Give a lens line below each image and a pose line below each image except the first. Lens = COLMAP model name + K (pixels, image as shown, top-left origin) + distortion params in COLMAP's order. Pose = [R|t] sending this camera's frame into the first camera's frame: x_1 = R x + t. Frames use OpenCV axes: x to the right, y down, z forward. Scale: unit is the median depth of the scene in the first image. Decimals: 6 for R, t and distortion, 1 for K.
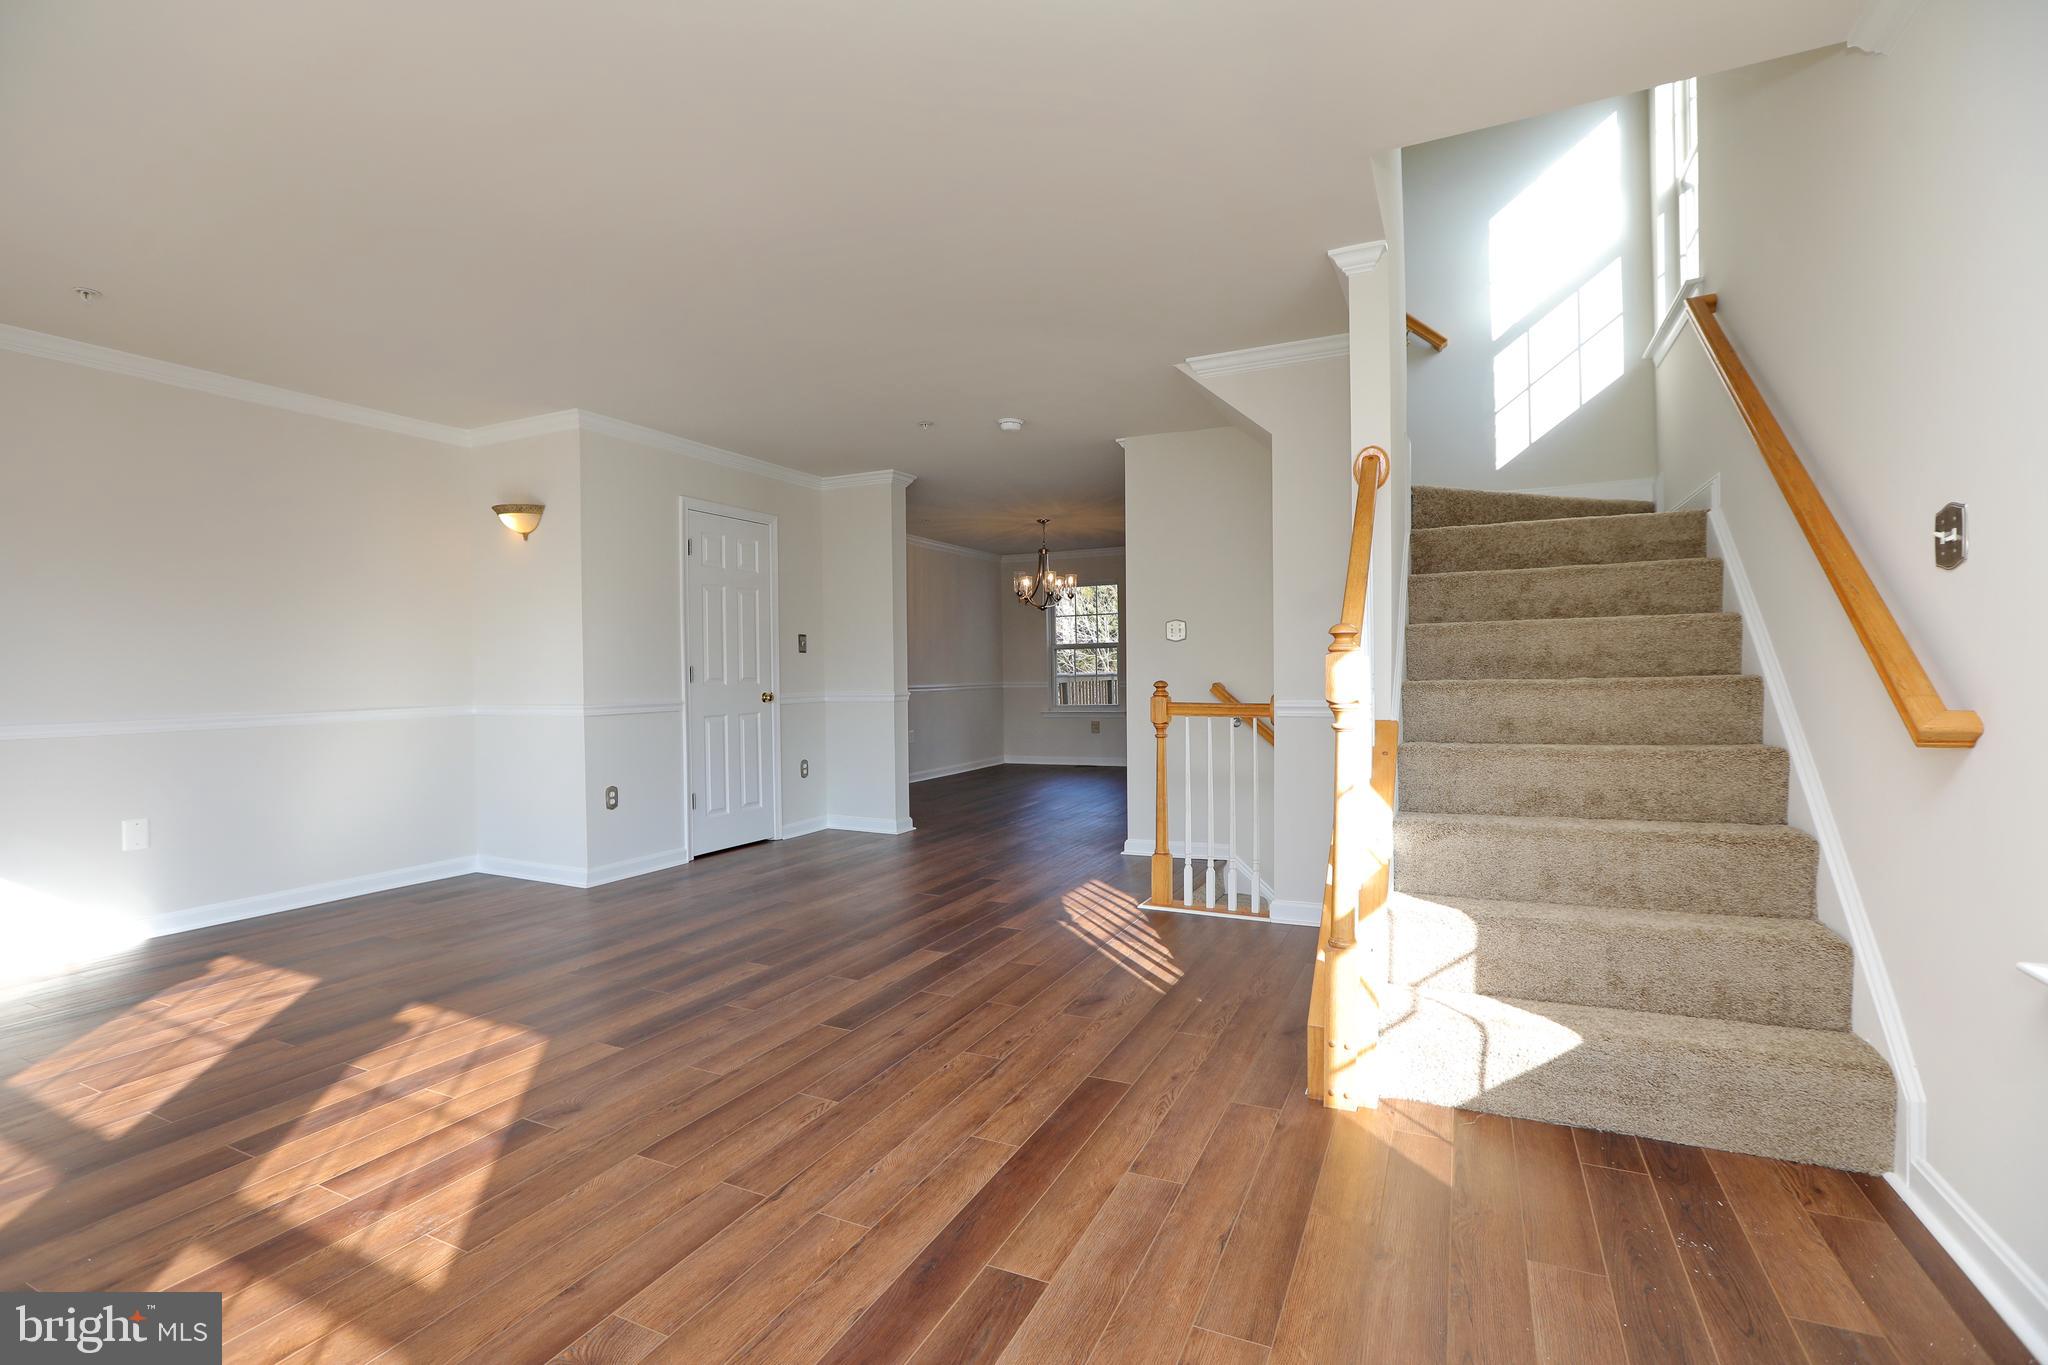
lens RADIAL K [[957.0, 0, 1024.0], [0, 957.0, 682.5], [0, 0, 1]] dist [-0.058822, 0.019188]
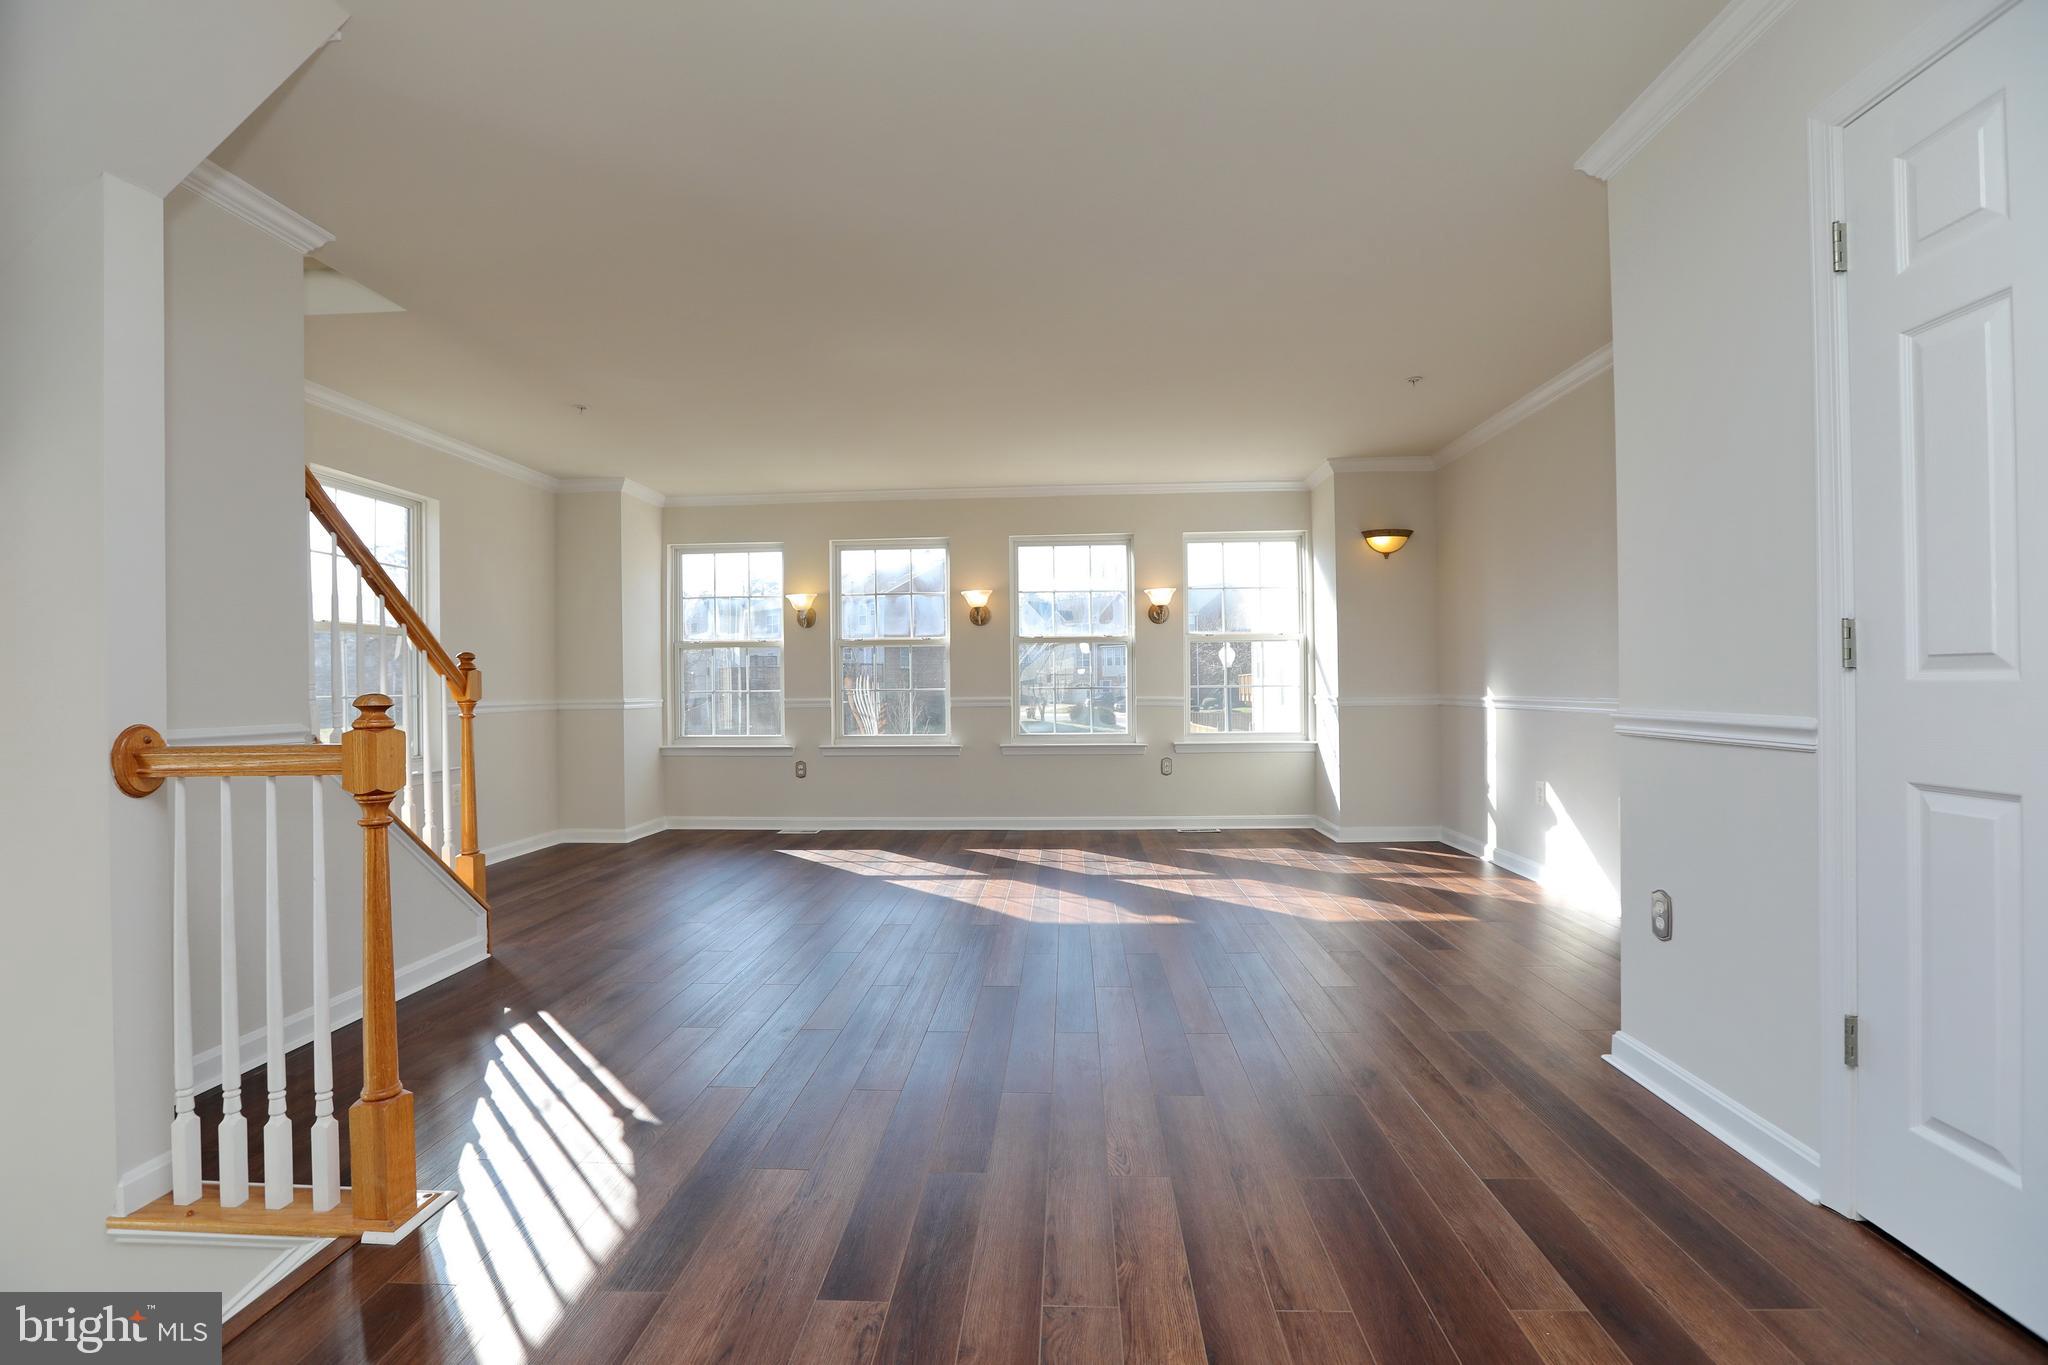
lens RADIAL K [[924.1, 0, 1024.0], [0, 924.1, 682.5], [0, 0, 1]] dist [-0.032235, 0.000754]
pose [[-0.922694, 0.024310, -0.384766, 0.033507], [0.020619, 0.999693, 0.013716, -0.008465], [0.384981, 0.004722, -0.922912, 1.617955]]
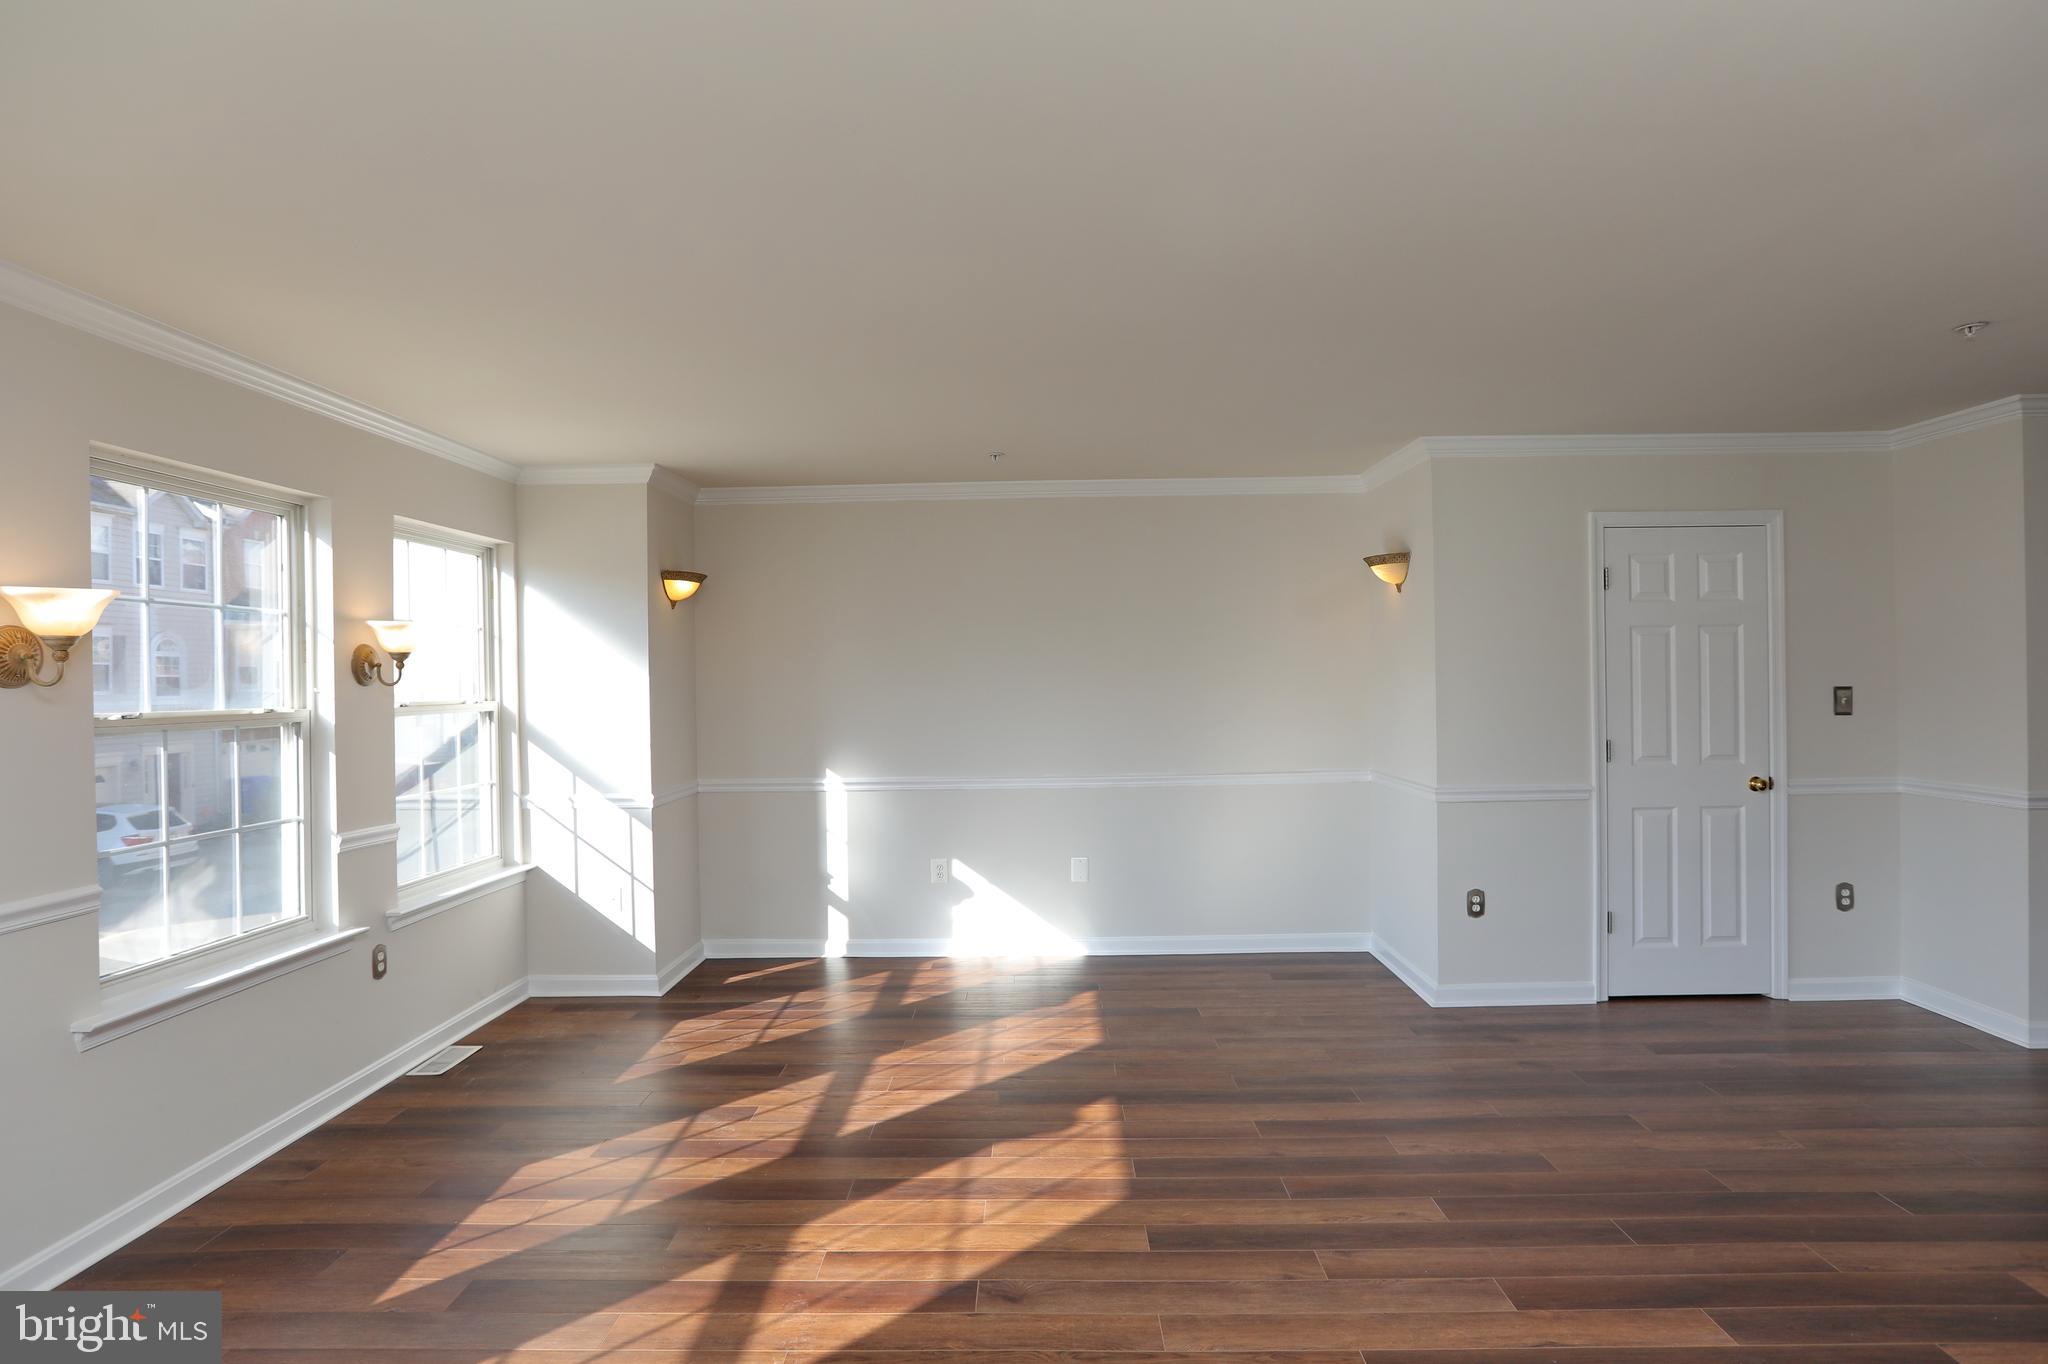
lens RADIAL K [[1041.4, 0, 1024.0], [0, 1041.4, 682.0], [0, 0, 1]] dist [-0.068732, 0.038914]
pose [[0.407097, 0.010112, -0.913329, 0.261698], [0.000395, 0.999937, 0.011247, -0.098171], [0.913385, -0.004940, 0.407067, 0.360377]]
